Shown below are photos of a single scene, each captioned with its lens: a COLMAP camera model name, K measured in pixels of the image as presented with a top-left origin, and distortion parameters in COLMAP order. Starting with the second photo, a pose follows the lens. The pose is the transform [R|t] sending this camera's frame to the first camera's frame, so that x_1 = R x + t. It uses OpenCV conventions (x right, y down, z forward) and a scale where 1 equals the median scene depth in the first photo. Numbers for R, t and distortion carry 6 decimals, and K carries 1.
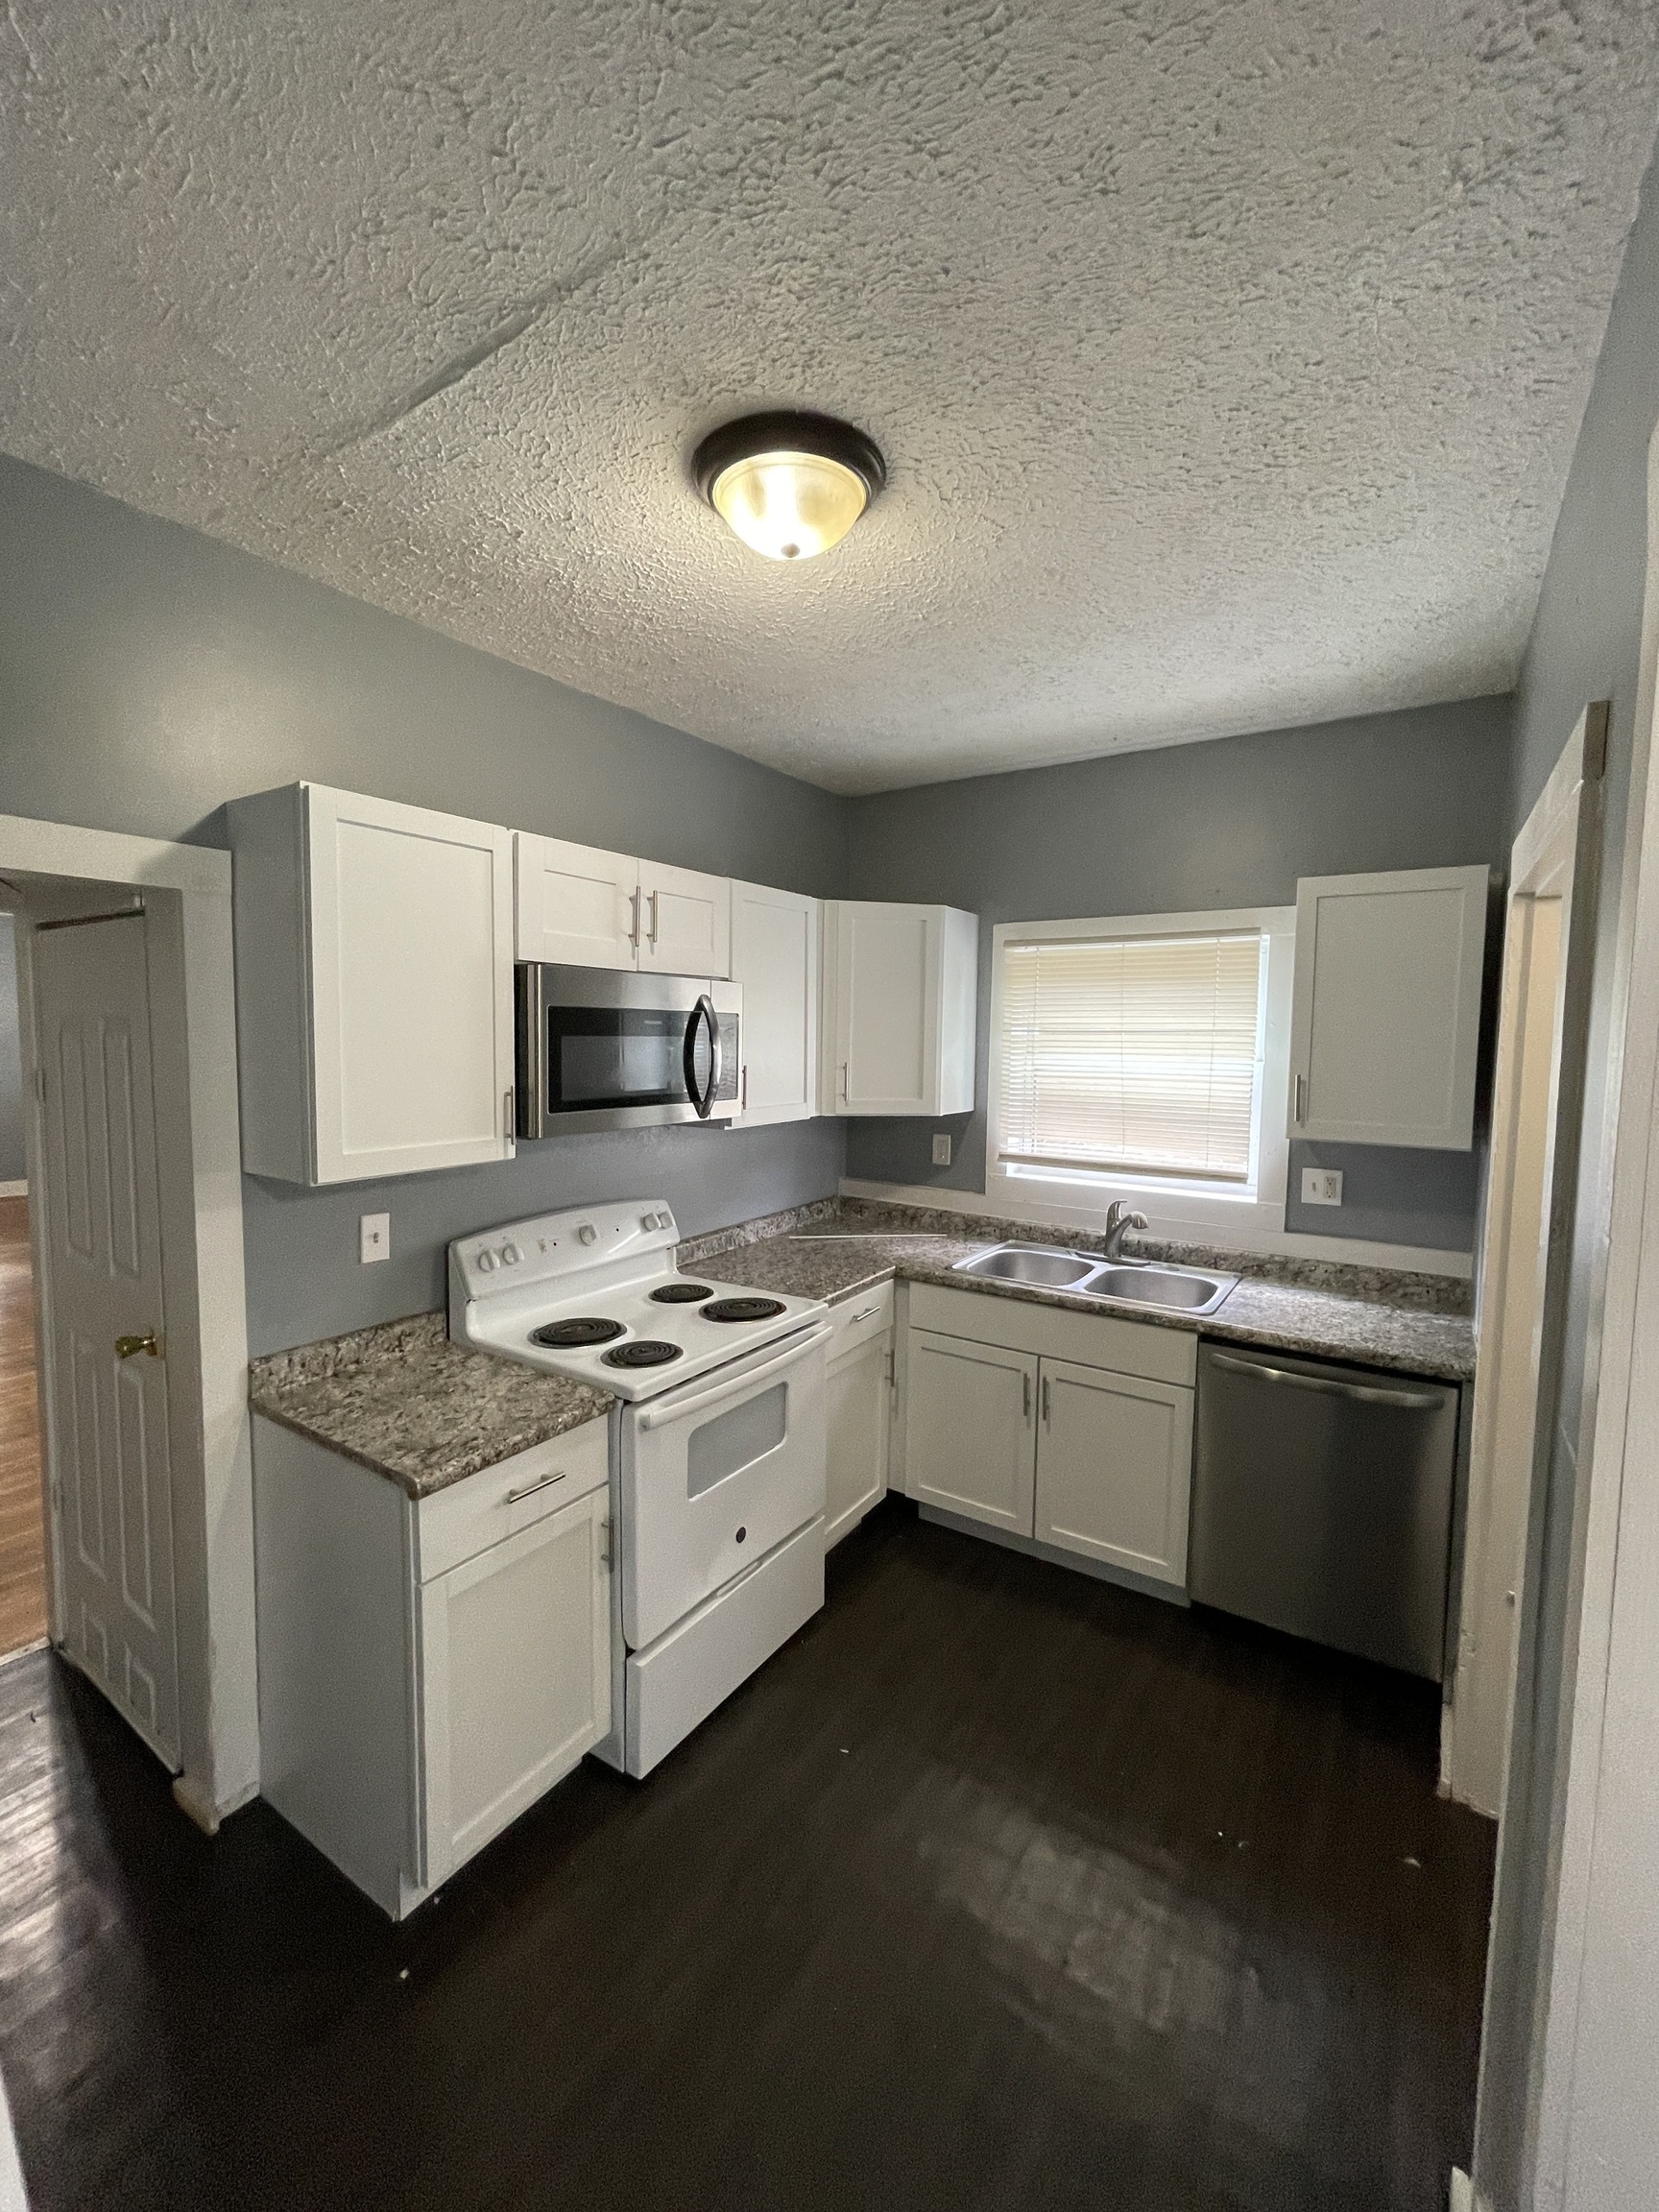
lens RADIAL K [[898.5, 0, 838.9], [0, 898.5, 1089.9], [0, 0, 1]] dist [0.000483, -0.000267]
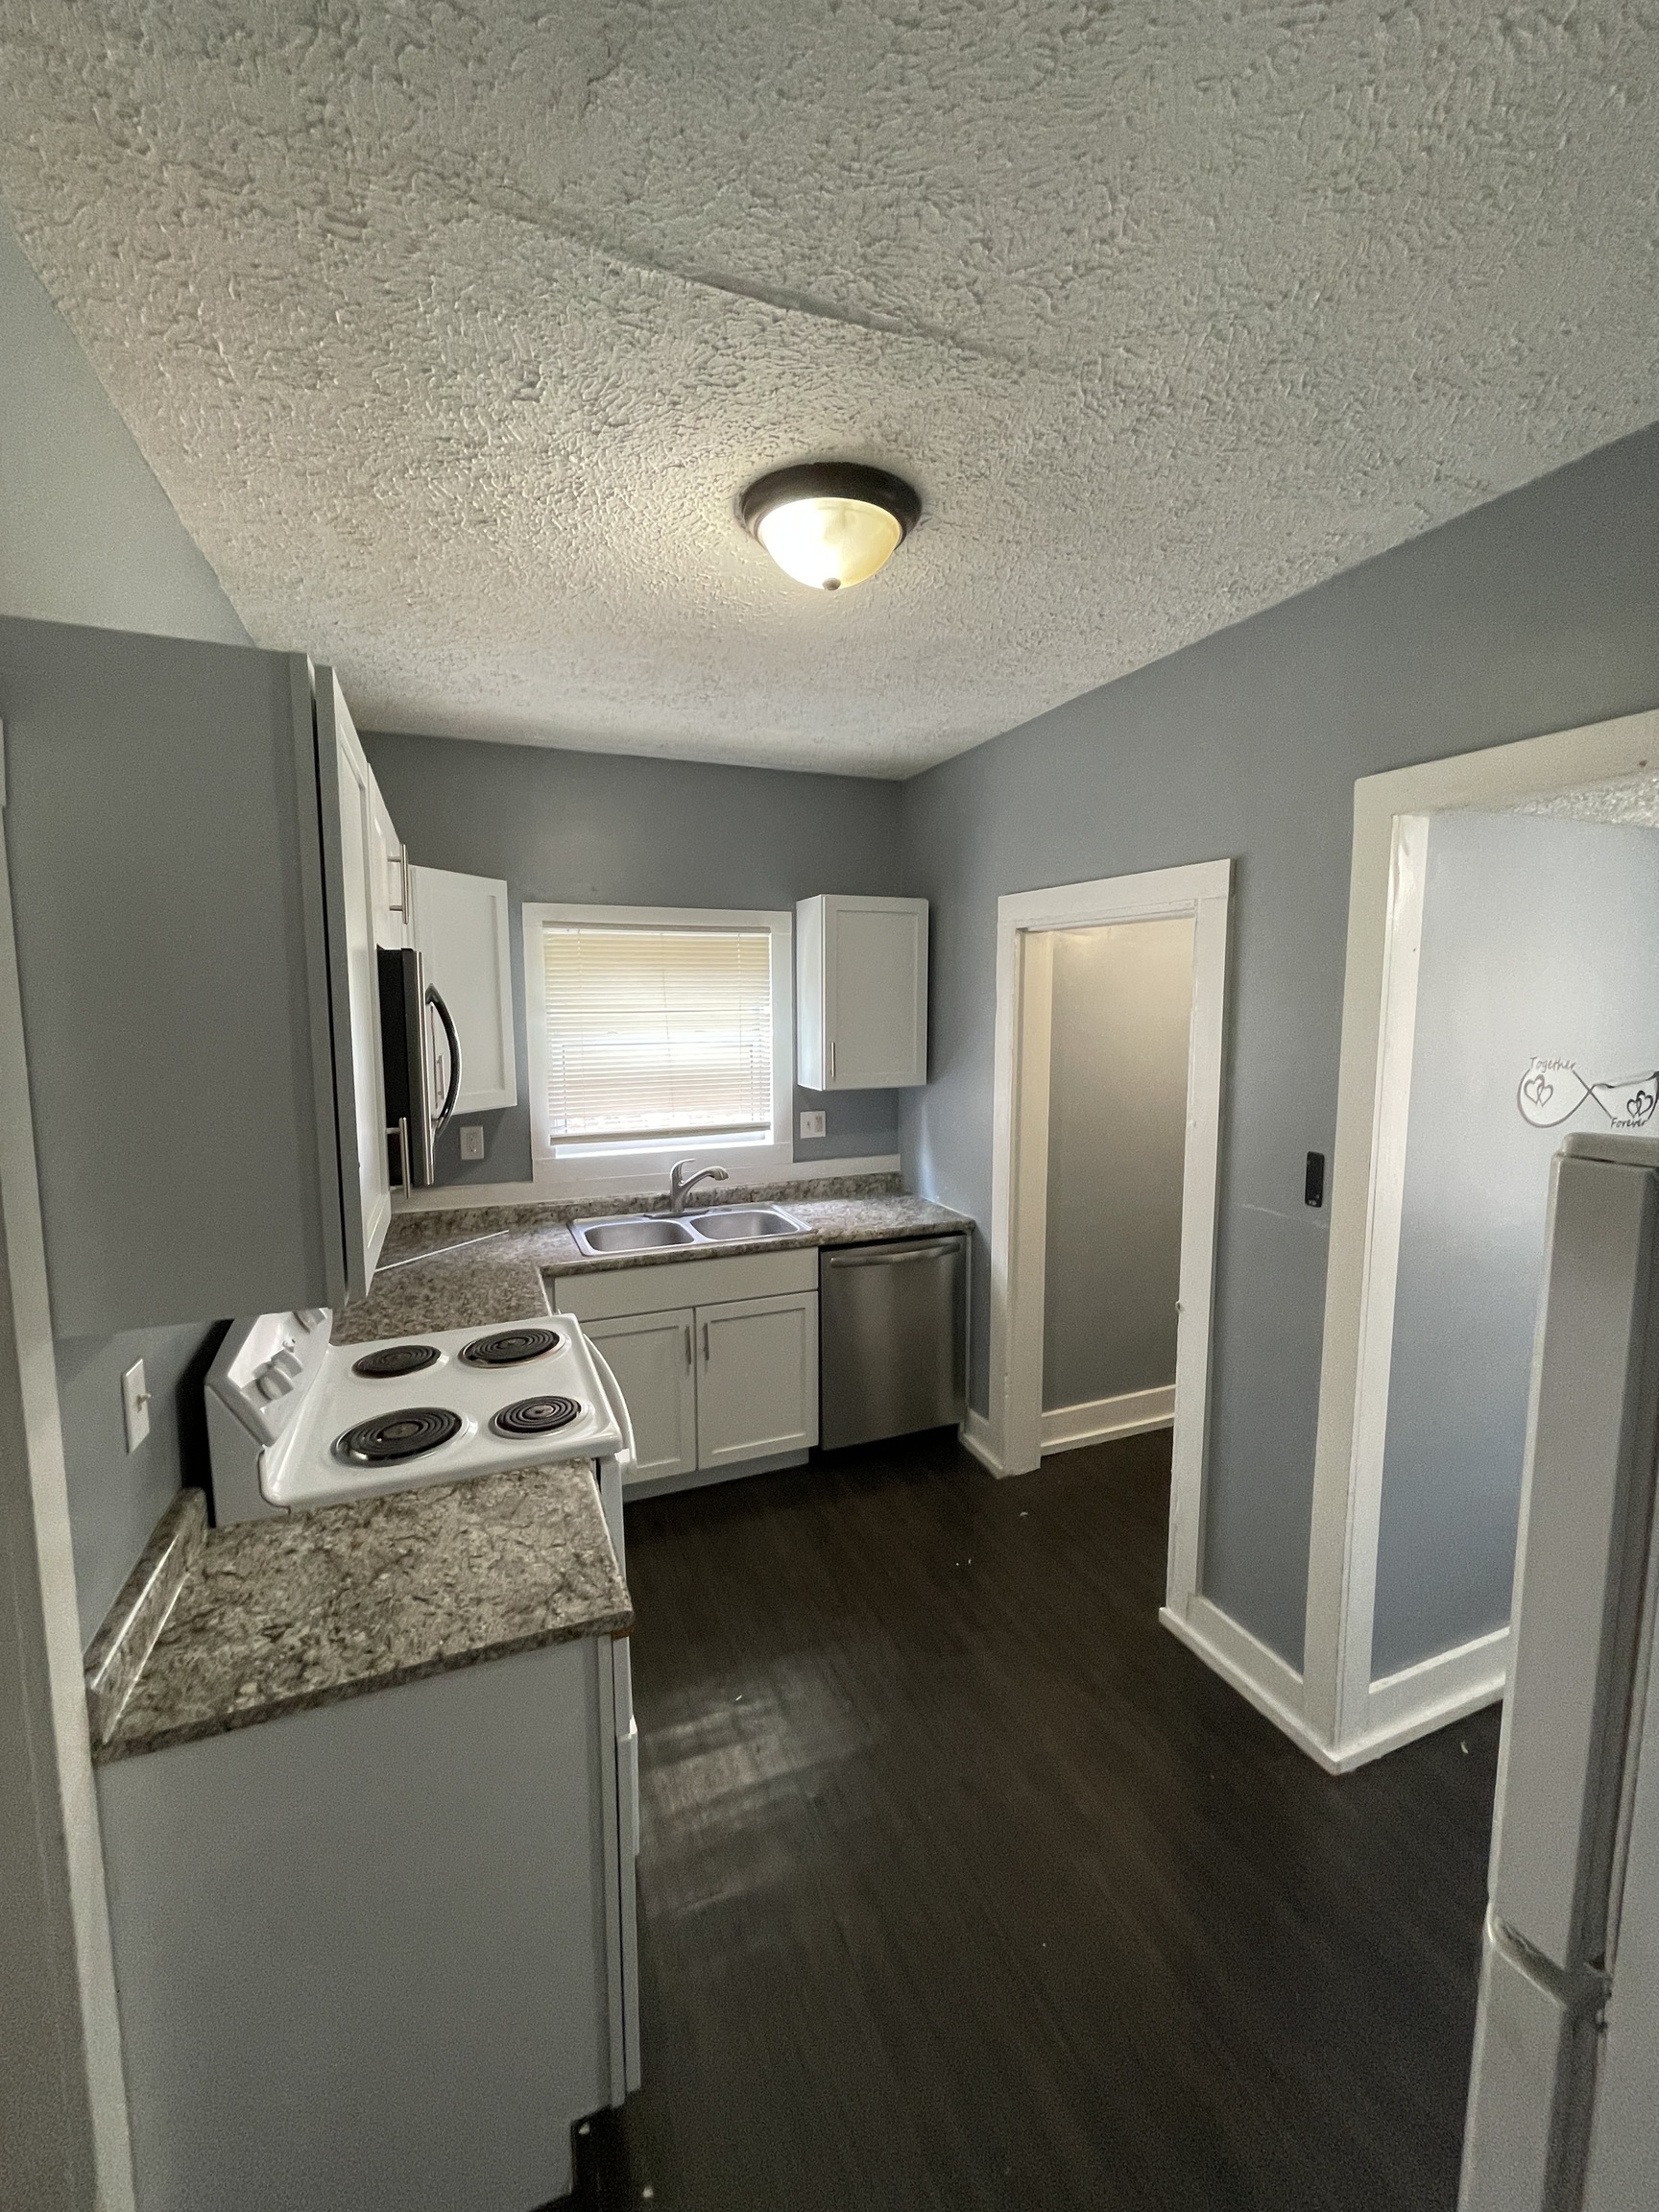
lens RADIAL K [[898.5, 0, 838.9], [0, 898.5, 1089.9], [0, 0, 1]] dist [0.000483, -0.000267]
pose [[0.562199, -0.098958, 0.821060, -0.551215], [0.064547, 0.995037, 0.075730, -0.043383], [-0.824479, 0.010421, 0.565796, 0.216083]]
